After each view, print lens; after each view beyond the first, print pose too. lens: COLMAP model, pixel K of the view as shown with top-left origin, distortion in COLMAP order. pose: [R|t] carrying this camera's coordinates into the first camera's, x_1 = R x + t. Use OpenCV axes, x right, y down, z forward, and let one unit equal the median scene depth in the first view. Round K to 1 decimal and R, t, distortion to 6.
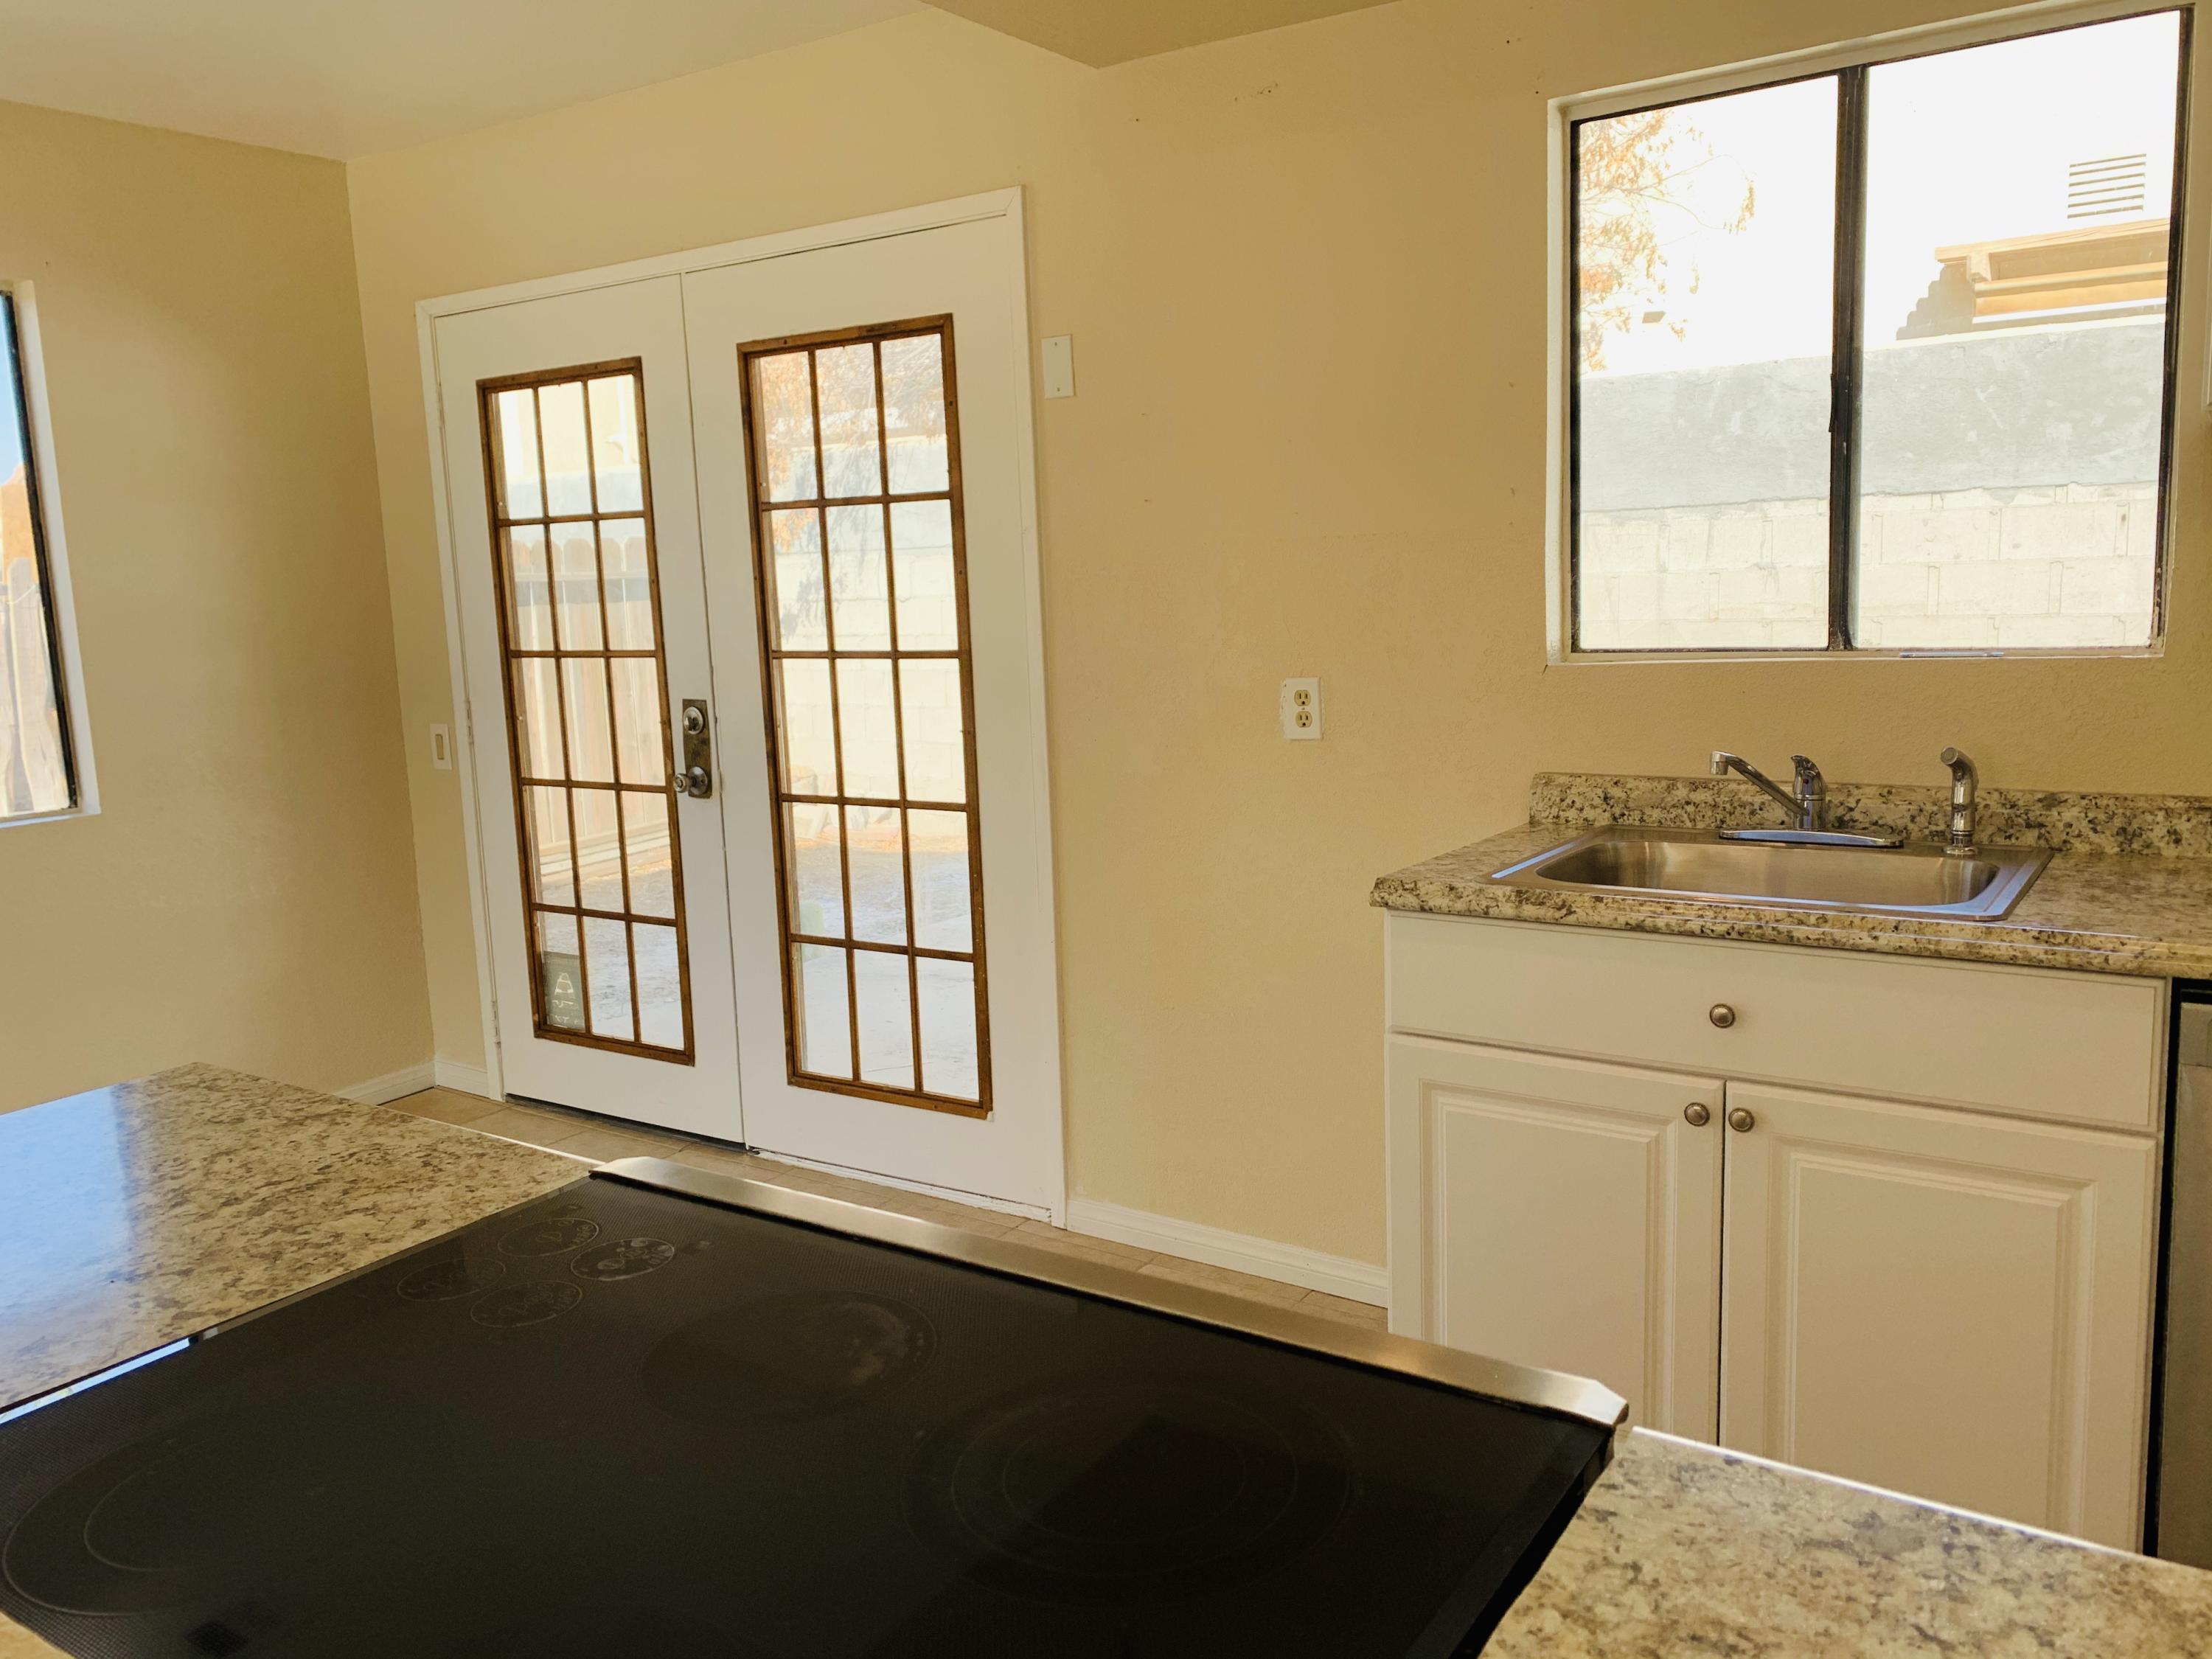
lens RADIAL K [[1704.0, 0, 1143.6], [0, 1704.0, 808.6], [0, 0, 1]] dist [0.034652, -0.030629]
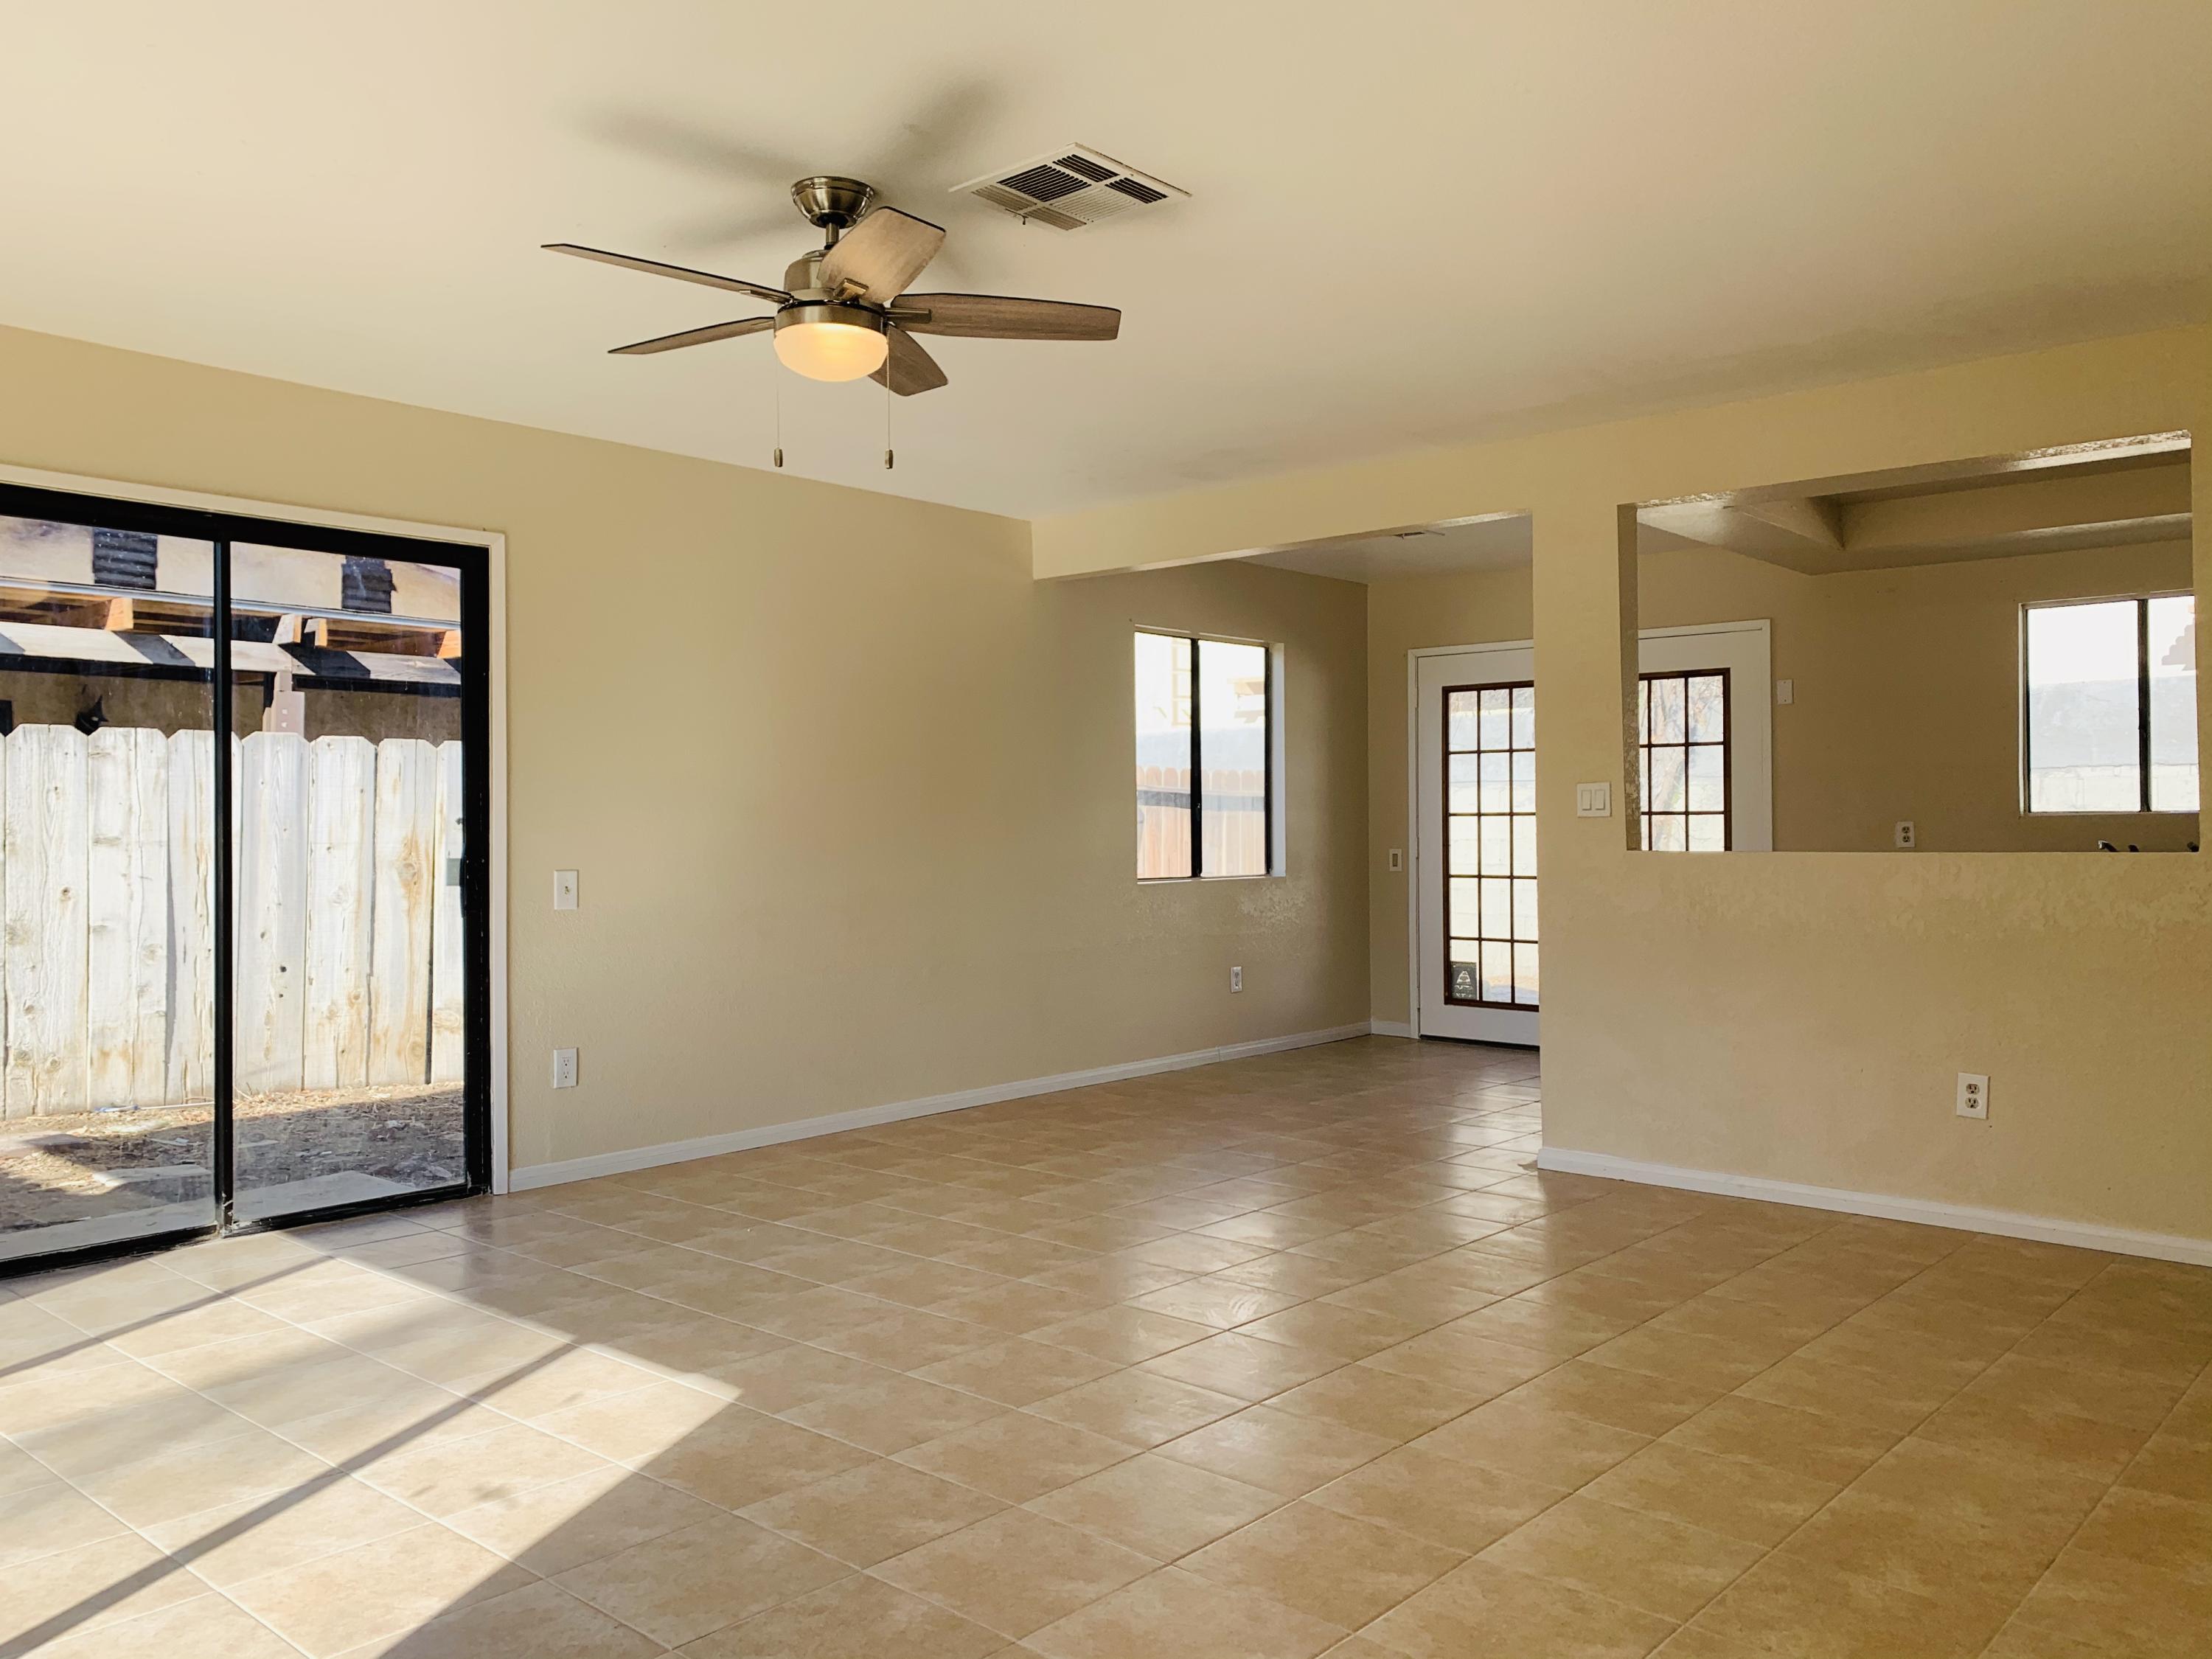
lens RADIAL K [[1704.0, 0, 1114.0], [0, 1704.0, 807.7], [0, 0, 1]] dist [0.034652, -0.030629]
pose [[0.989543, 0.033492, -0.140293, -0.489167], [-0.054446, 0.987443, -0.148297, 0.235435], [0.133565, 0.154385, 0.978941, -1.108386]]
